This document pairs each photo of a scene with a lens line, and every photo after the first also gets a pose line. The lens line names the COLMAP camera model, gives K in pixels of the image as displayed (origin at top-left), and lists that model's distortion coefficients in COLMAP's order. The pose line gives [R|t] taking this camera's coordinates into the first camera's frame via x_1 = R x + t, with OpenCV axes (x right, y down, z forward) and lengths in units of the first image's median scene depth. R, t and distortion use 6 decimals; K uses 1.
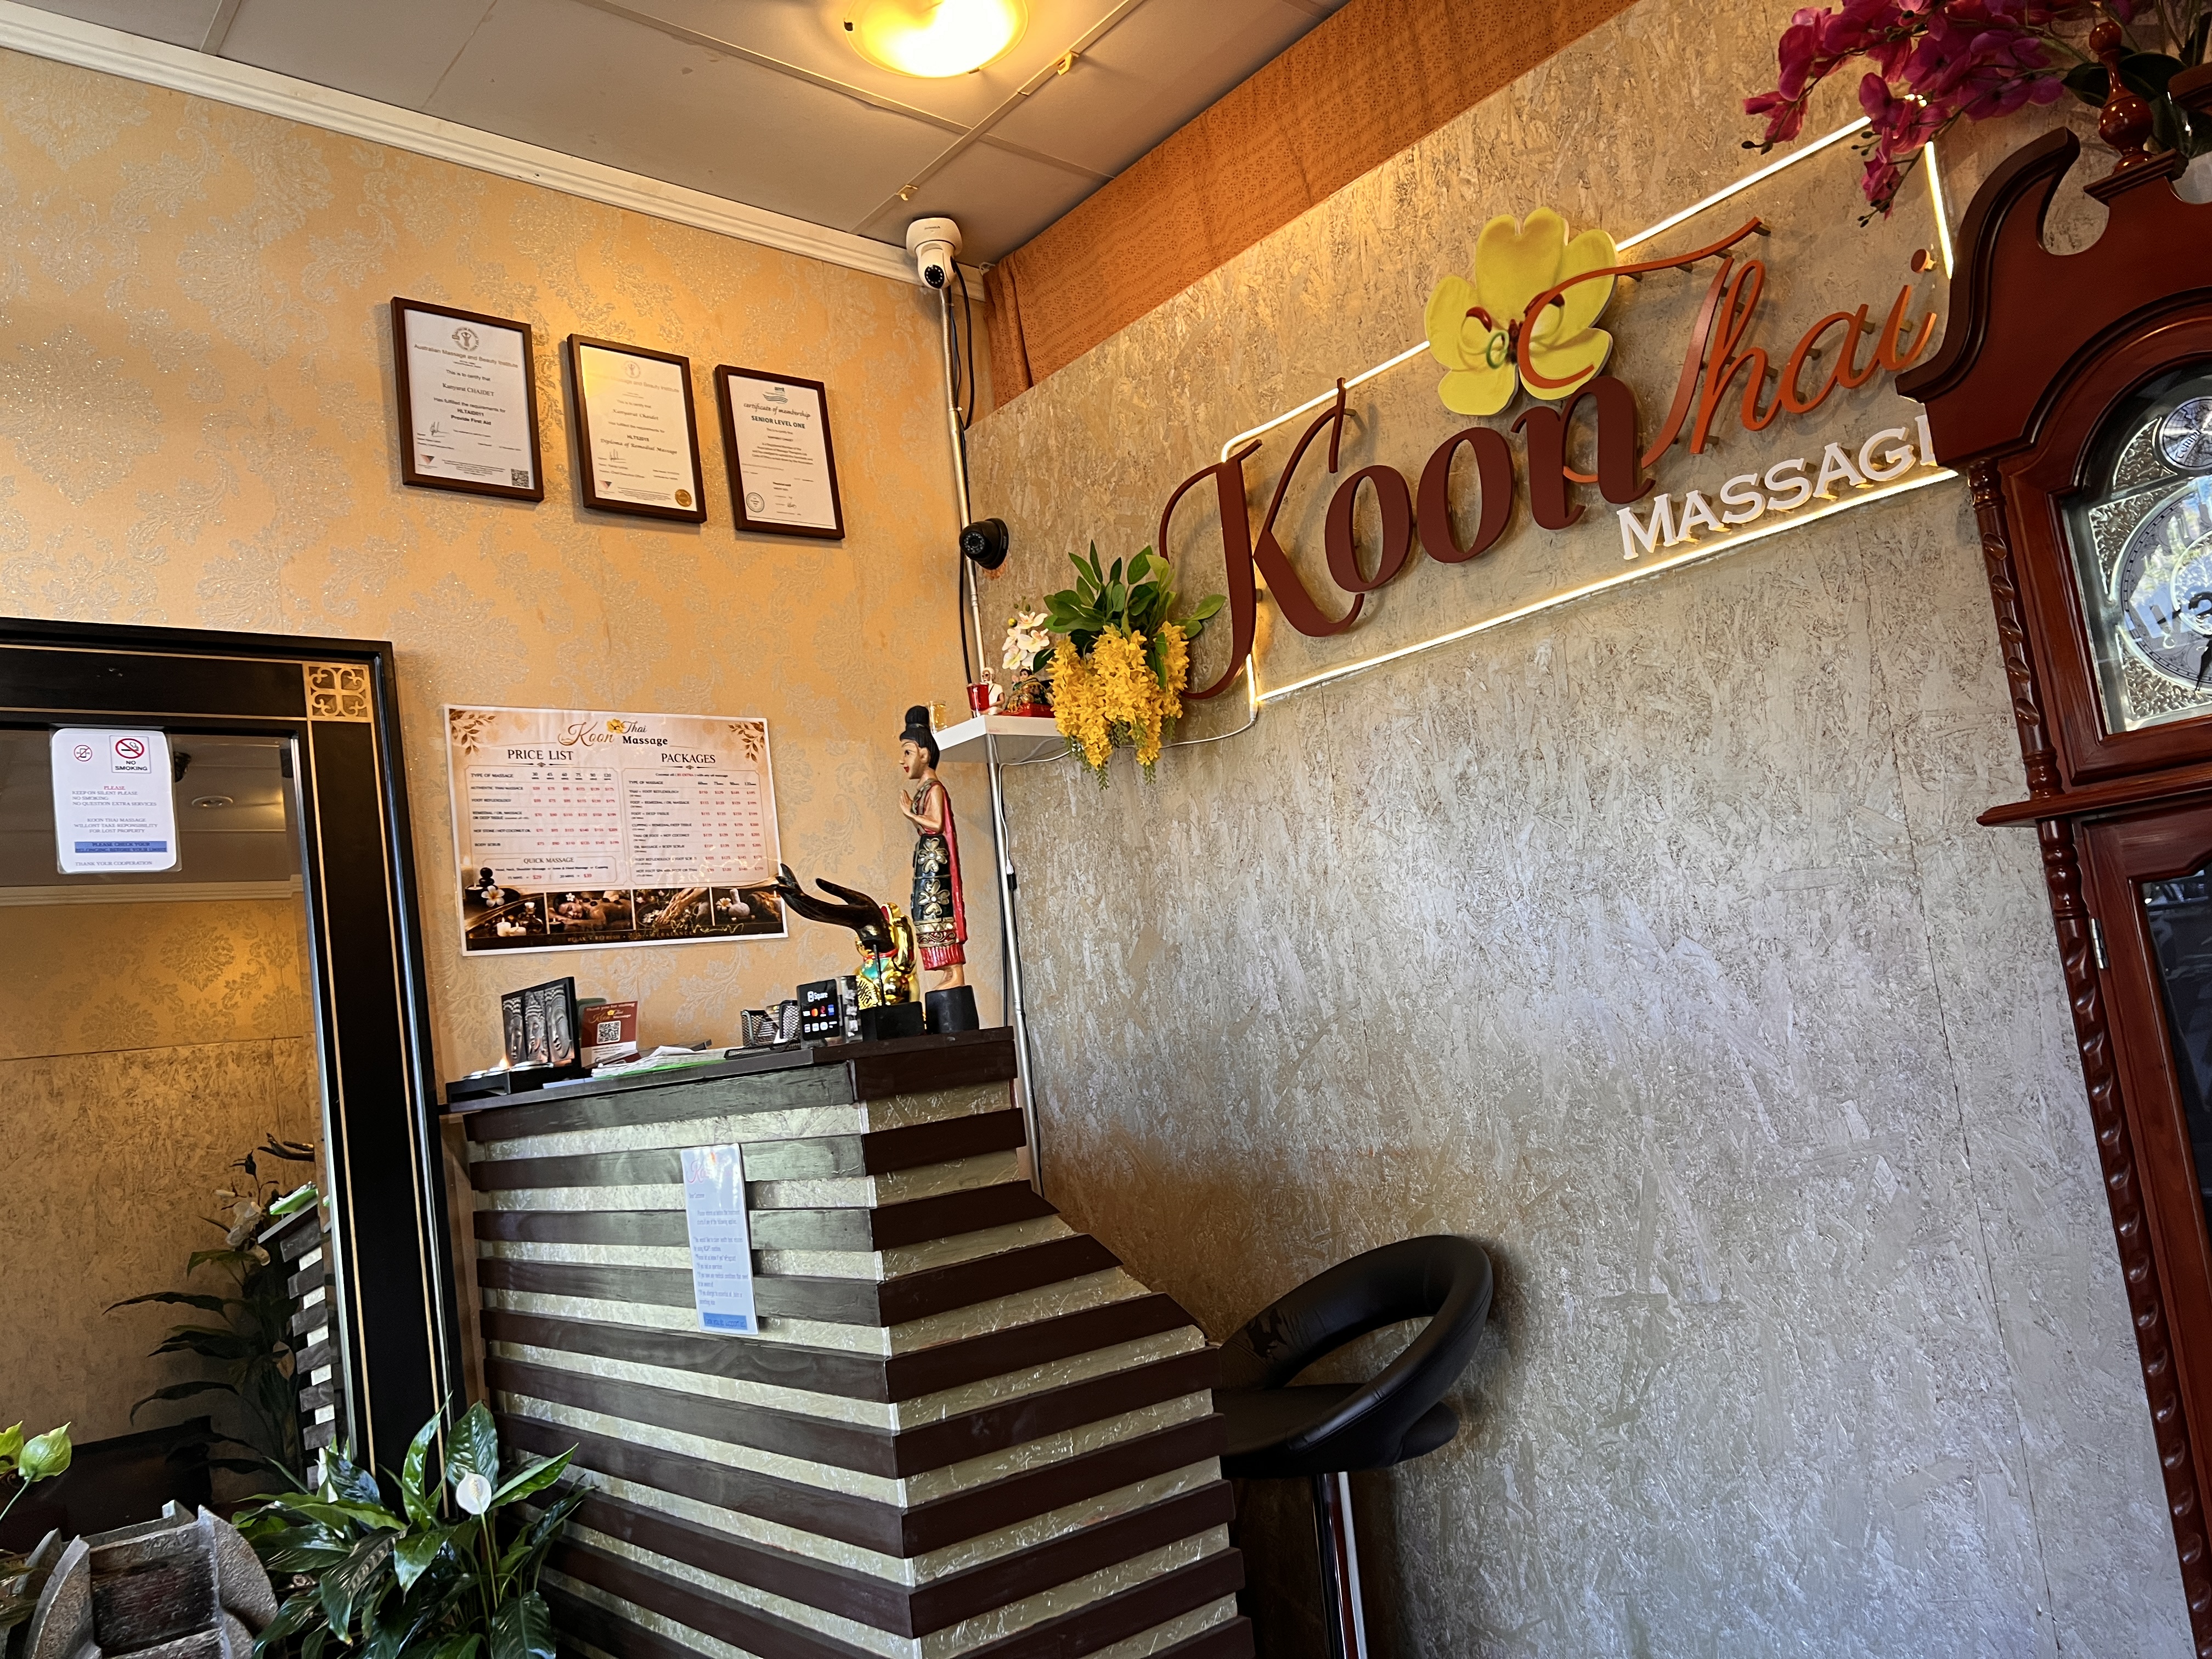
lens RADIAL K [[1665.4, 0, 1106.0], [0, 1665.4, 829.5], [0, 0, 1]] dist [0.098688, -0.113333]
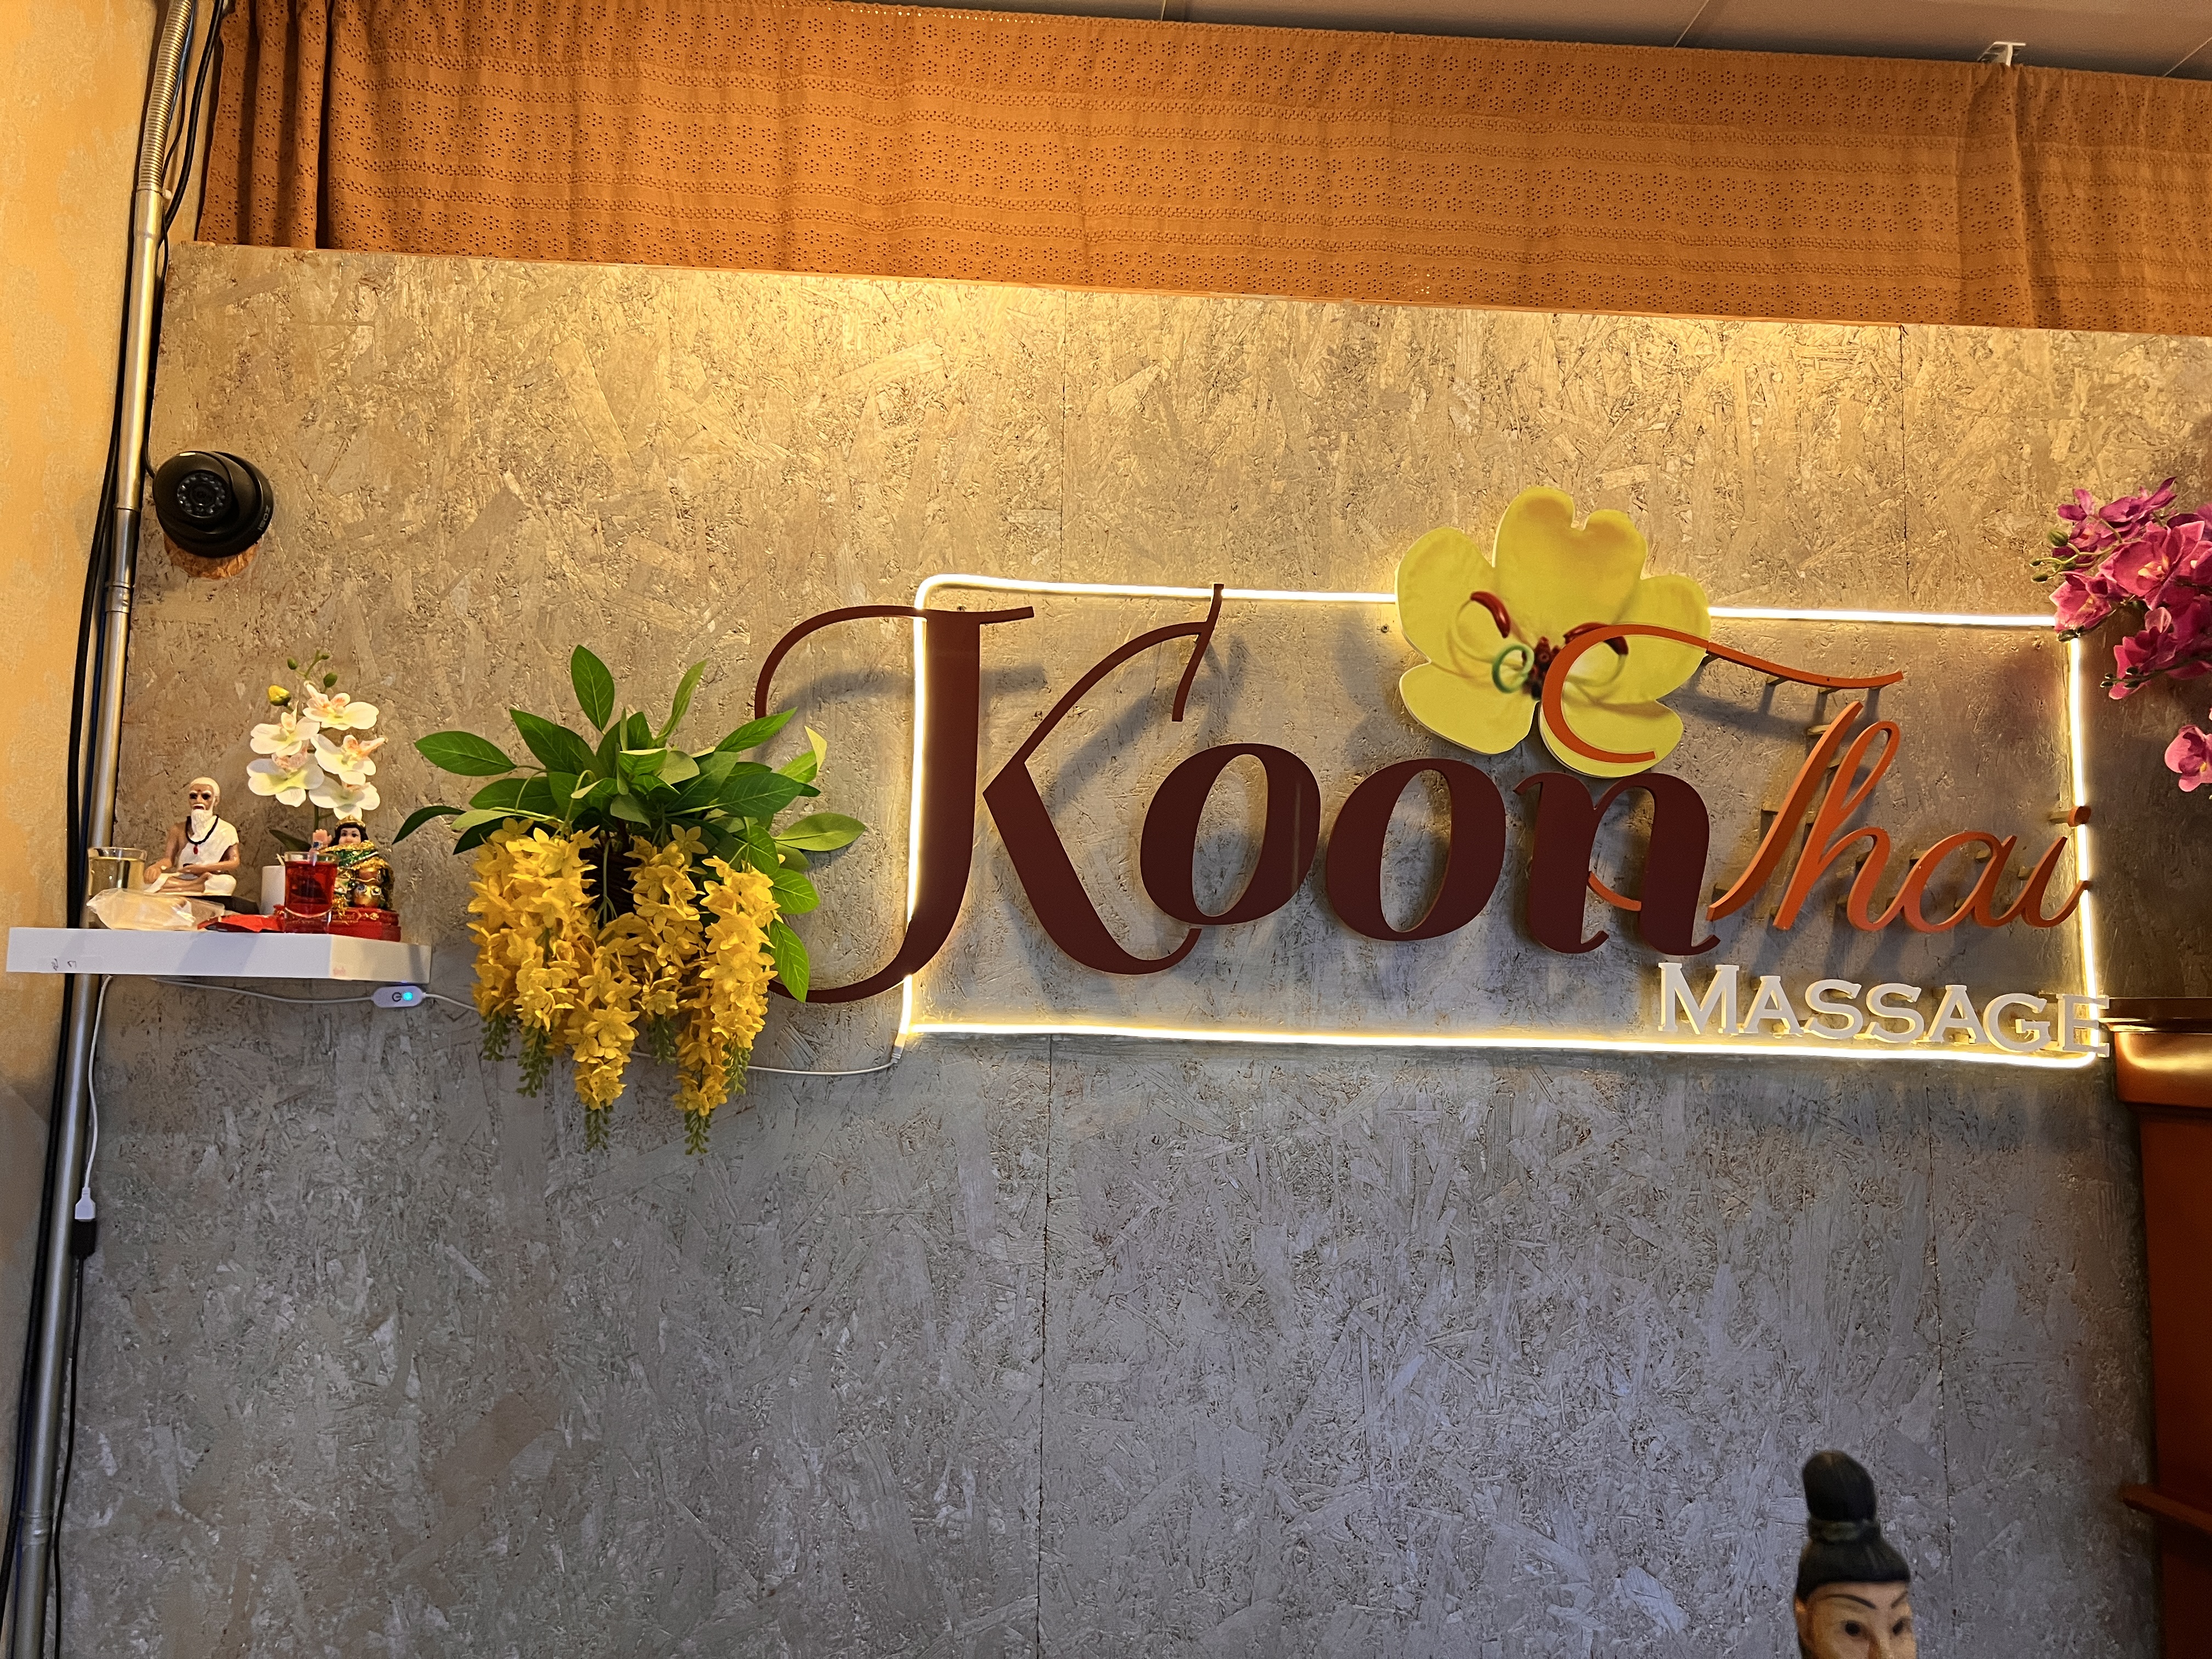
lens RADIAL K [[1665.4, 0, 1106.0], [0, 1665.4, 829.5], [0, 0, 1]] dist [0.098688, -0.113333]
pose [[0.569685, 0.210834, 0.794360, -0.393809], [-0.194632, 0.973651, -0.118837, -0.103248], [-0.798484, -0.086908, 0.595710, 0.705685]]
